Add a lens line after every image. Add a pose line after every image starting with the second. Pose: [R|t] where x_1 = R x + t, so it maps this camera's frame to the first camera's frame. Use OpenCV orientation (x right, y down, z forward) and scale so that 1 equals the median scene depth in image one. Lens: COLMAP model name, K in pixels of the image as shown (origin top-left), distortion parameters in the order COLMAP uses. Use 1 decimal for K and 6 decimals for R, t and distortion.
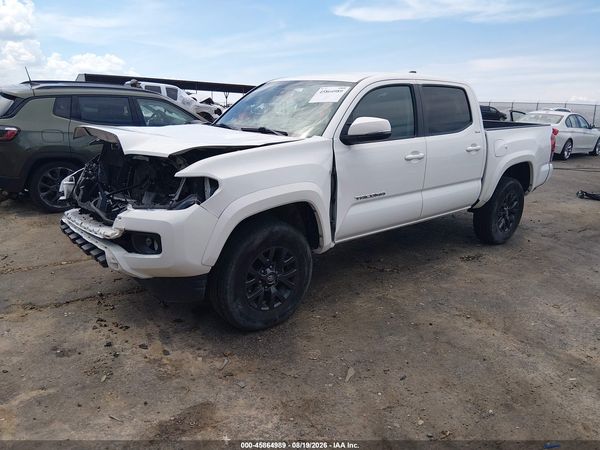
lens RADIAL K [[462.8, 0, 296.2], [0, 462.8, 225.5], [0, 0, 1]] dist [0.048339, -0.090441]
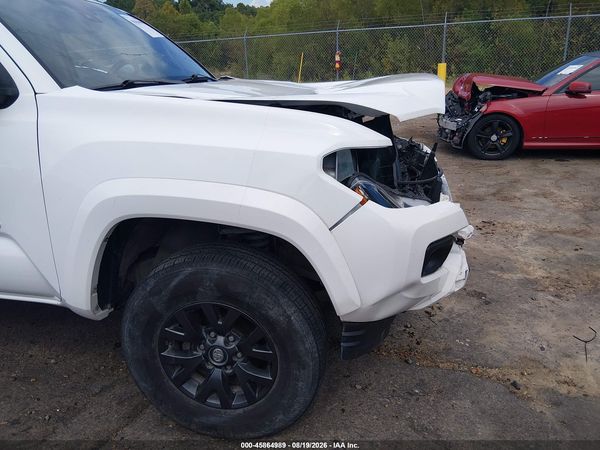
lens RADIAL K [[462.8, 0, 311.8], [0, 462.8, 228.8], [0, 0, 1]] dist [0.048339, -0.090441]
pose [[-0.658972, -0.273244, 0.700780, -0.831127], [0.188459, 0.841983, 0.505517, -0.382078], [-0.728175, 0.465190, -0.503349, 1.526453]]
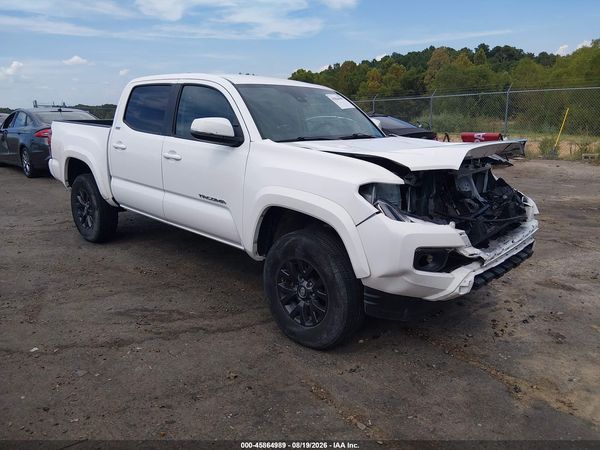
lens RADIAL K [[462.8, 0, 299.1], [0, 462.8, 234.1], [0, 0, 1]] dist [0.048339, -0.090441]
pose [[-0.120815, -0.285891, 0.950616, -1.276420], [0.240919, 0.920555, 0.307469, -0.407263], [-0.962996, 0.266168, -0.042341, 1.421061]]
